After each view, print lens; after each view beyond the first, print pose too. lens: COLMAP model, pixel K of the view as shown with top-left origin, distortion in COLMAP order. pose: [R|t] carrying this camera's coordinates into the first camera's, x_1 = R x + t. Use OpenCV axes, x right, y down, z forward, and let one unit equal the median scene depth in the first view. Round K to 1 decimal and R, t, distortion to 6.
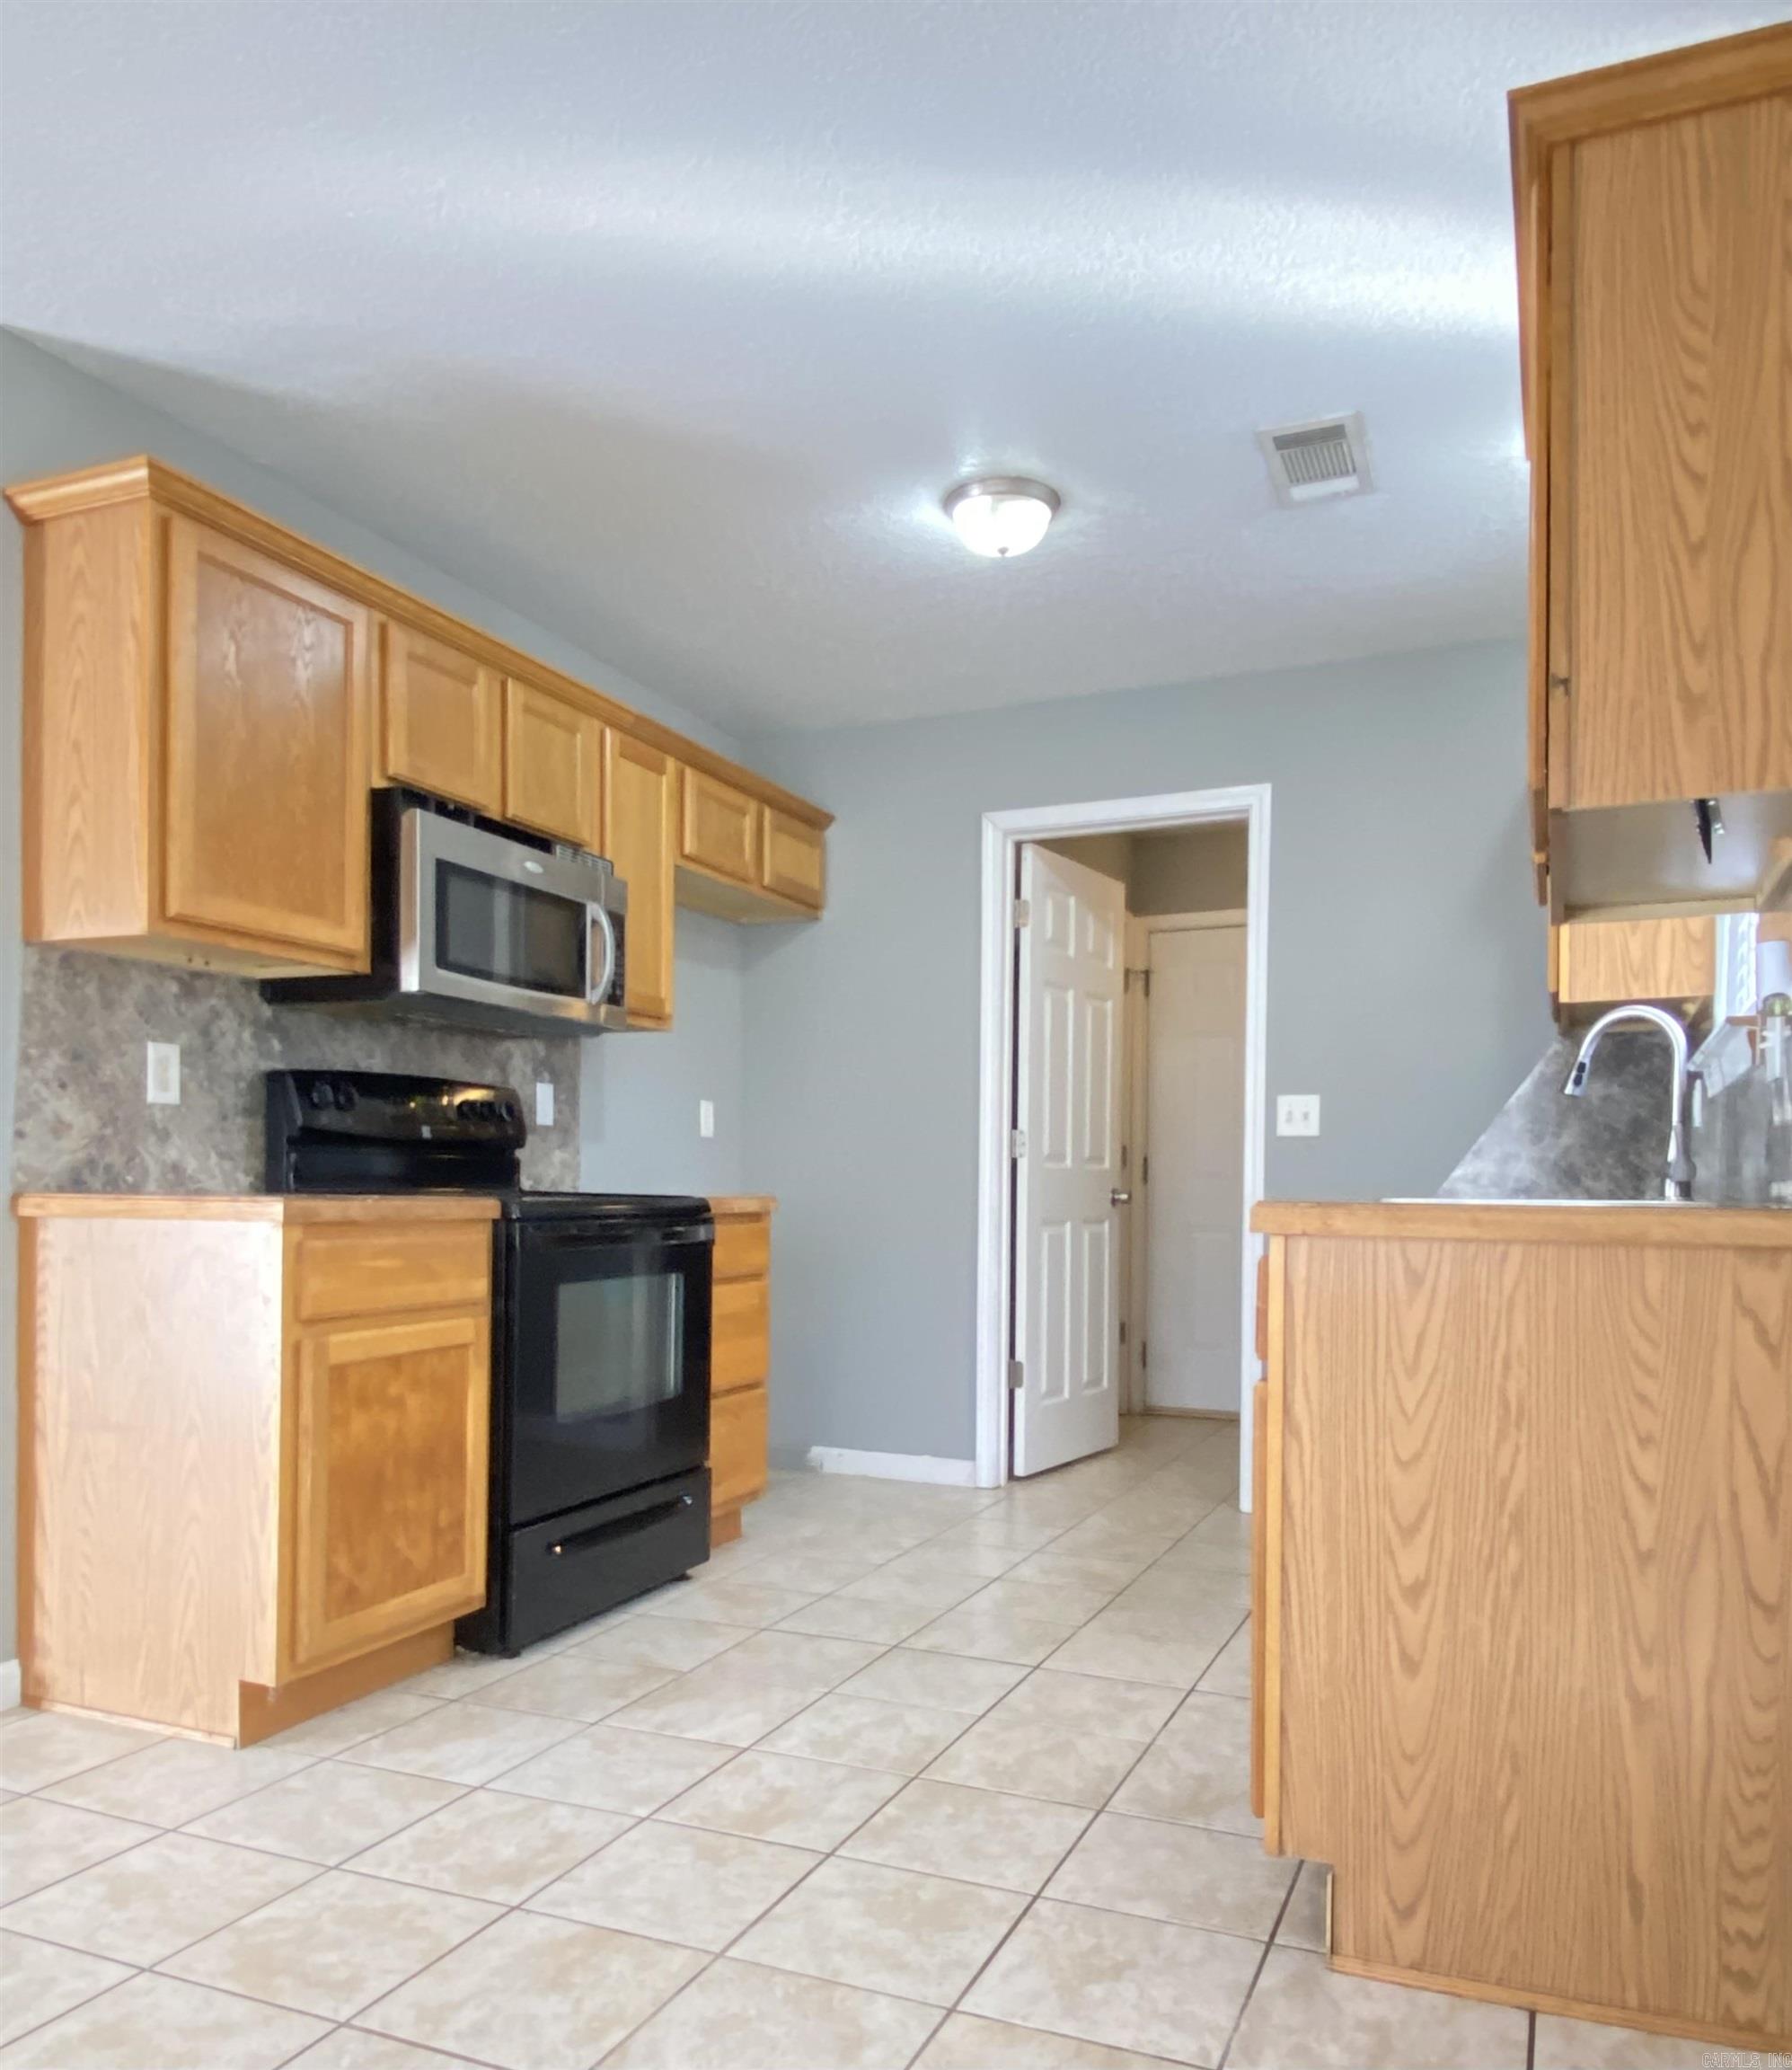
lens RADIAL K [[1531.3, 0, 898.4], [0, 1531.3, 1198.9], [0, 0, 1]] dist [0.040824, -0.039924]
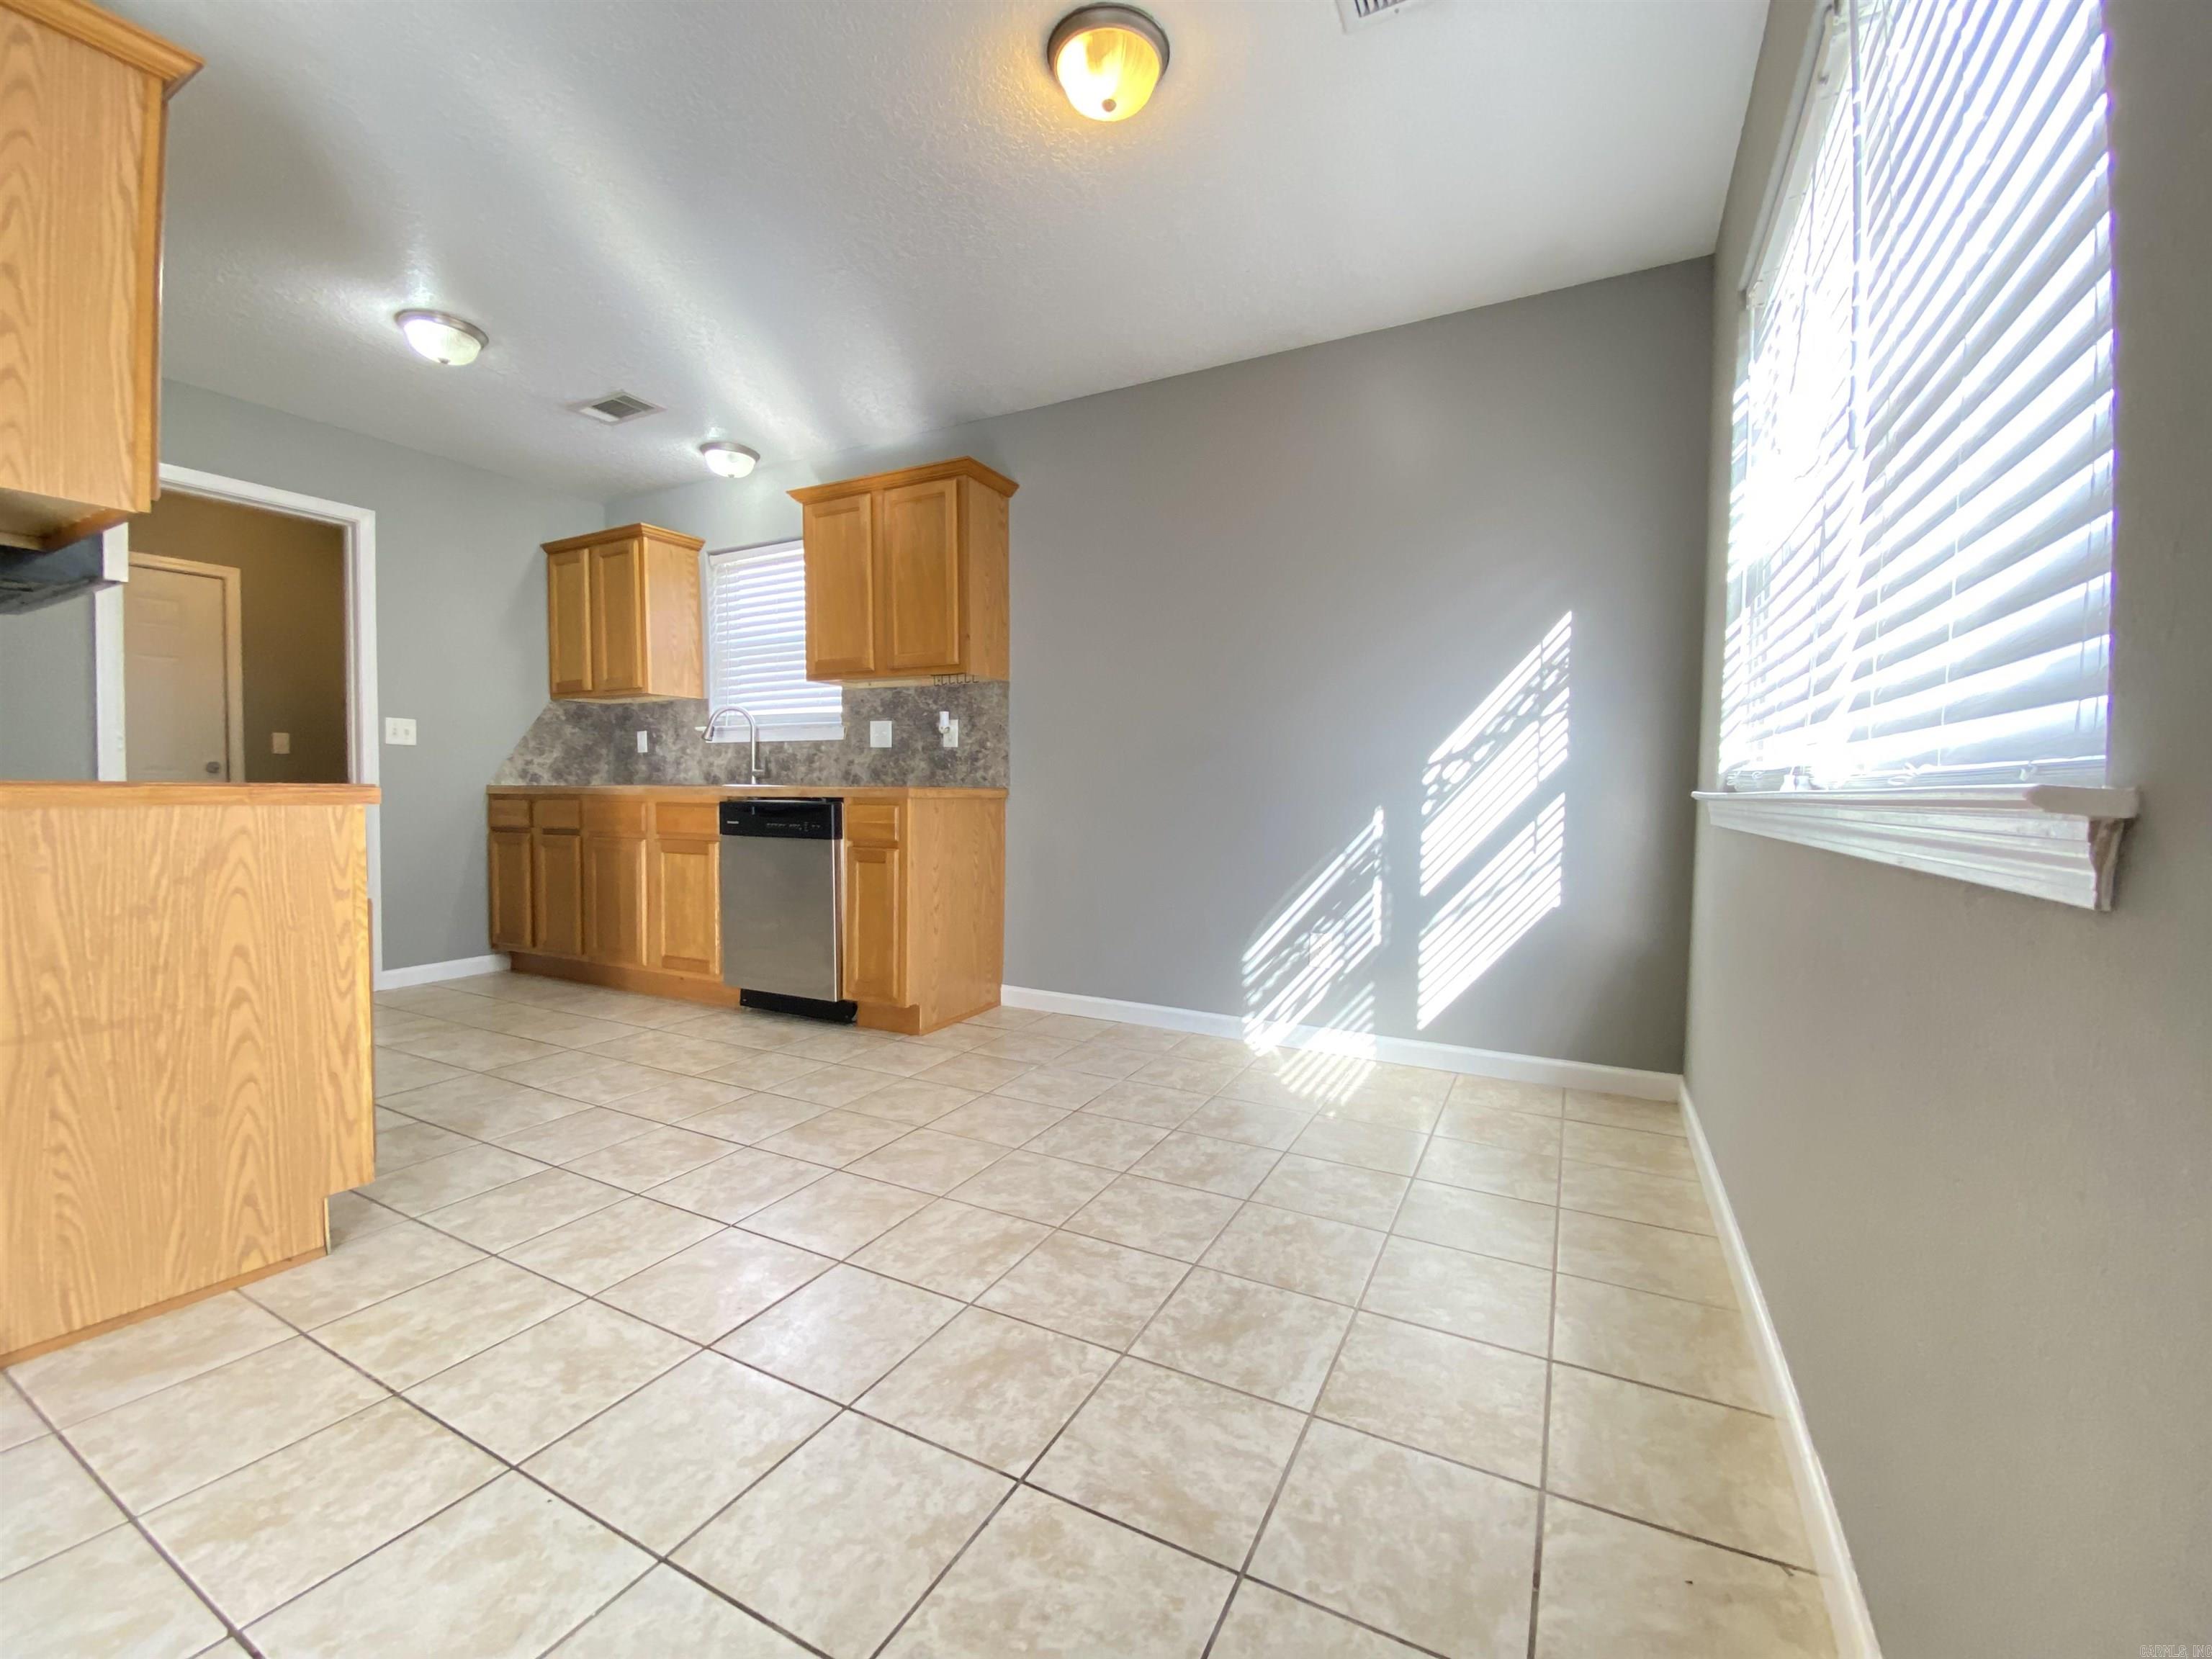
lens RADIAL K [[894.6, 0, 1121.3], [0, 894.6, 823.7], [0, 0, 1]] dist [0.007722, -0.012345]
pose [[0.057359, -0.041588, 0.997487, -0.940898], [-0.002073, 0.999125, 0.041775, 0.000132], [-0.998351, -0.004464, 0.057223, 0.323972]]
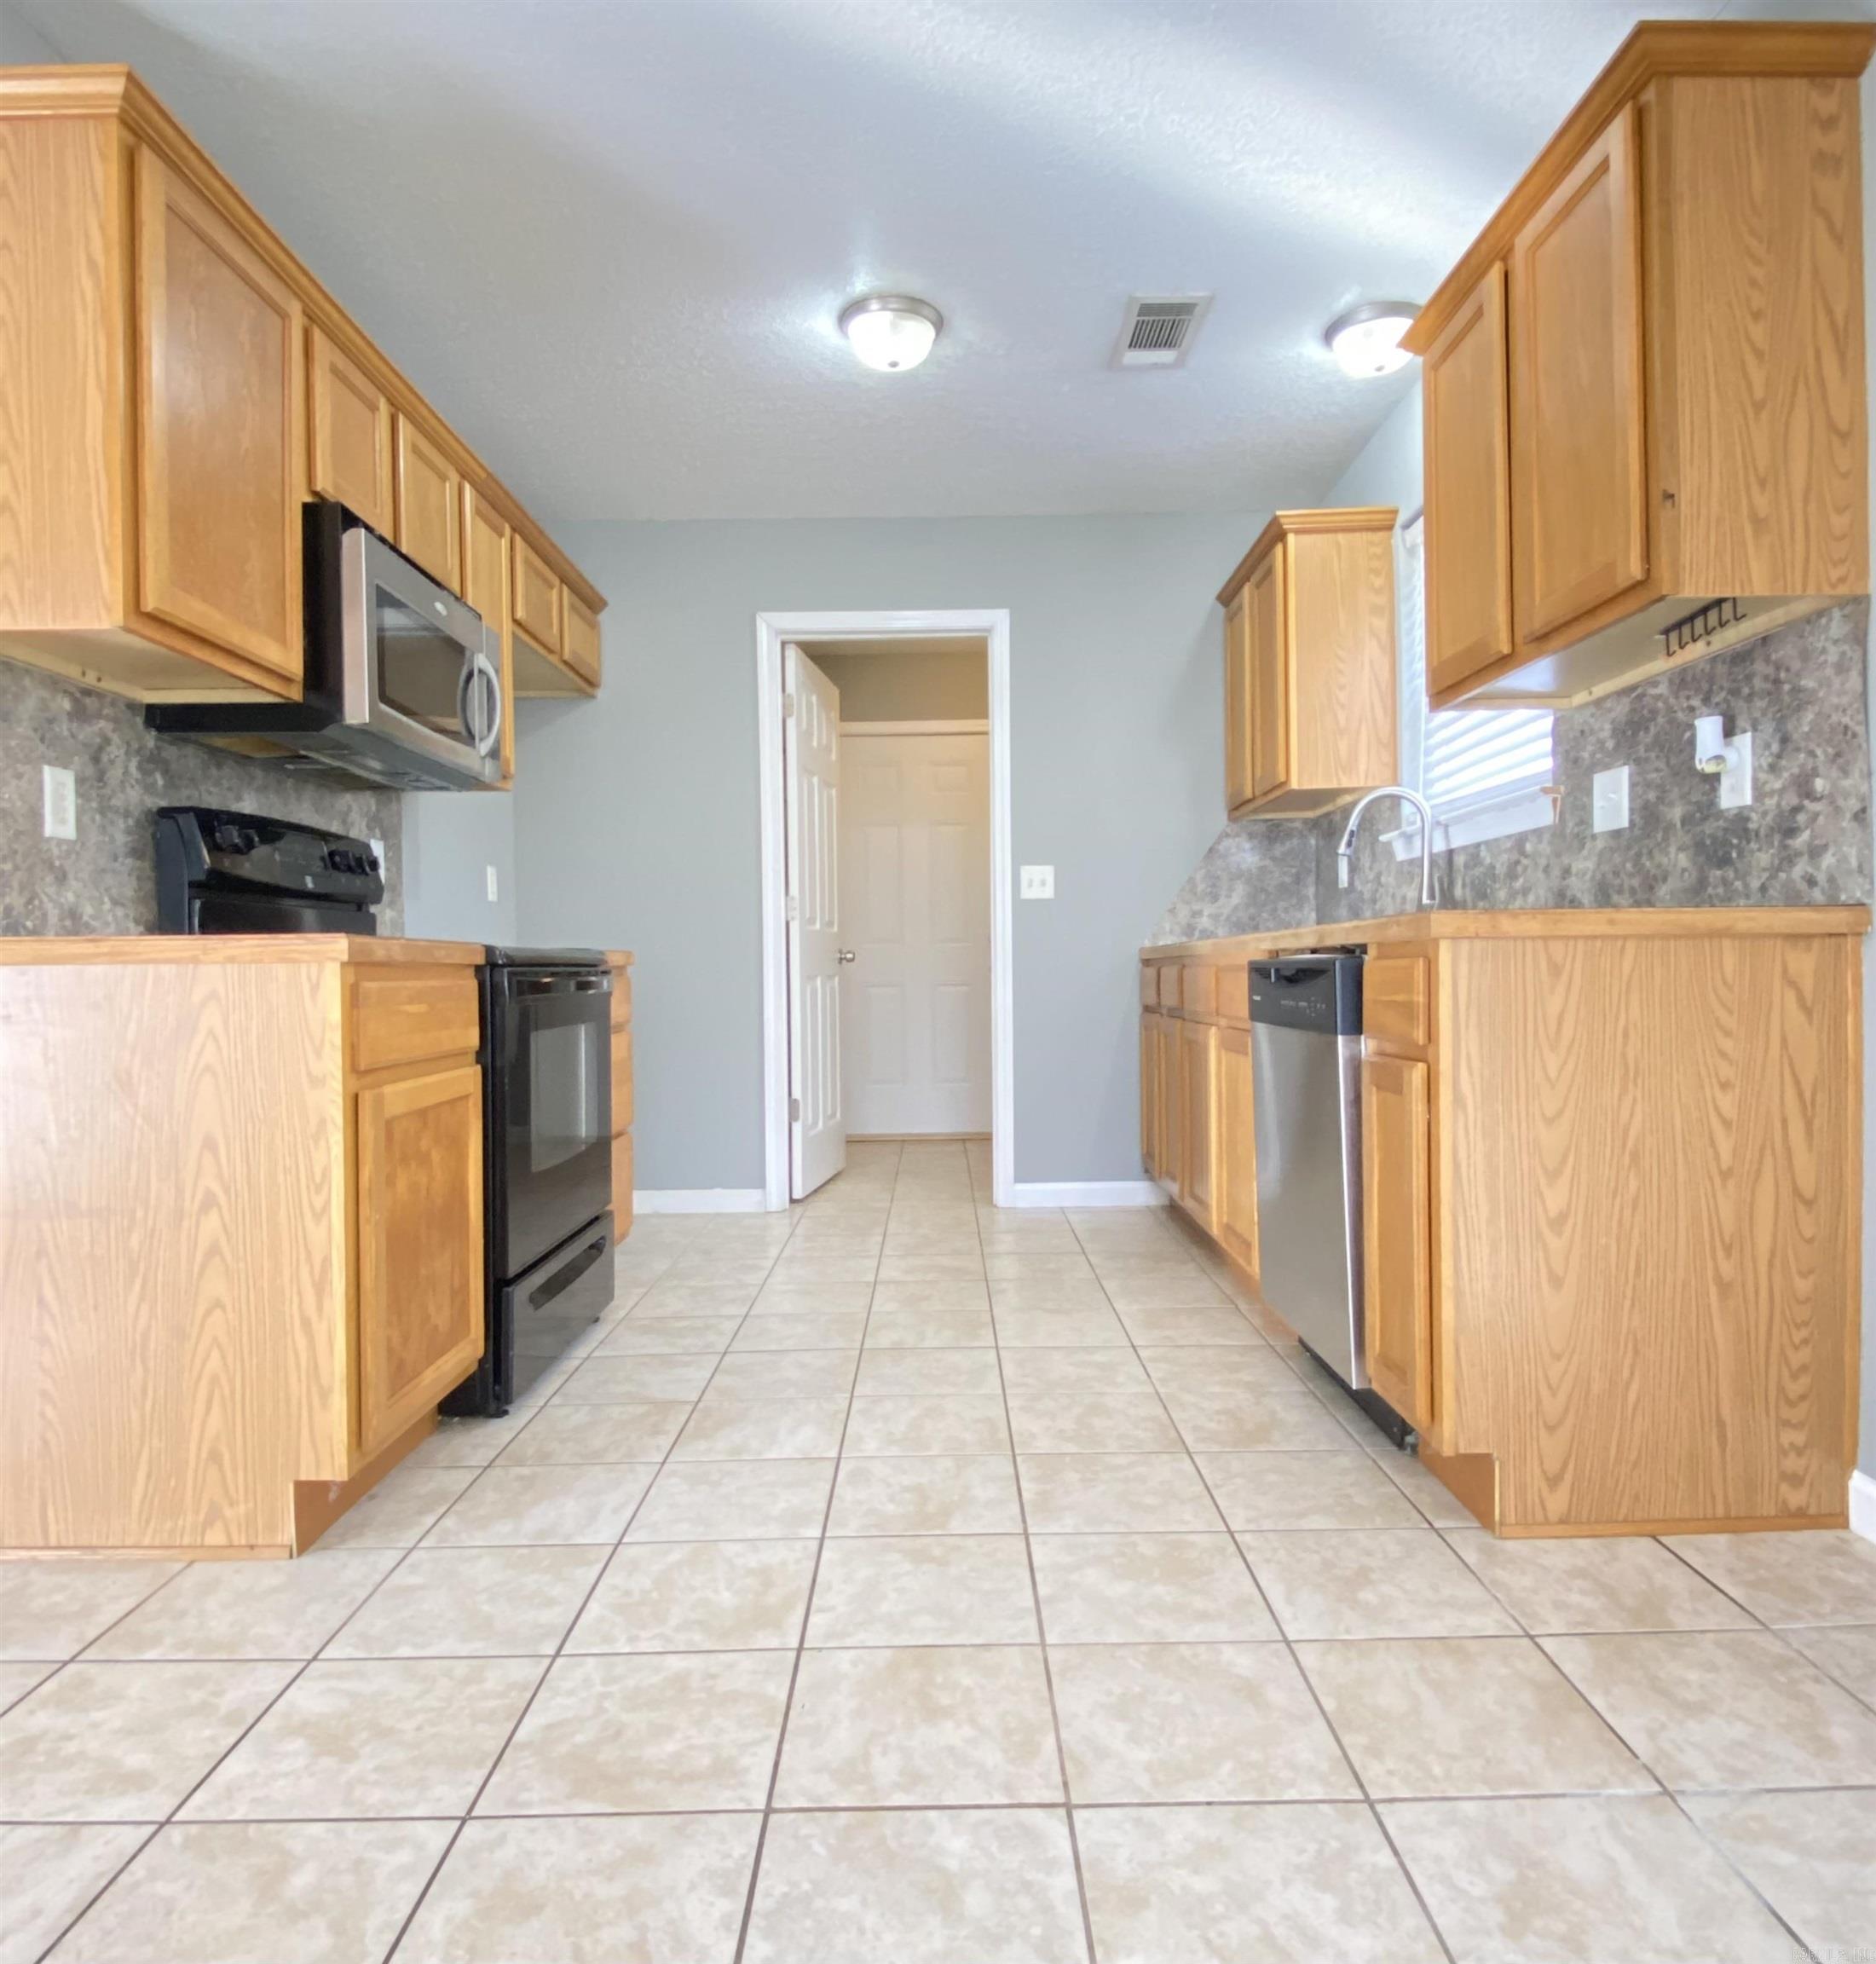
lens RADIAL K [[1256.1, 0, 937.7], [0, 1256.1, 990.7], [0, 0, 1]] dist [0.028769, -0.027556]
pose [[0.916151, -0.027184, 0.399910, -0.332461], [0.024131, 0.999629, 0.012669, 0.027628], [-0.400106, -0.001956, 0.916467, 0.169478]]
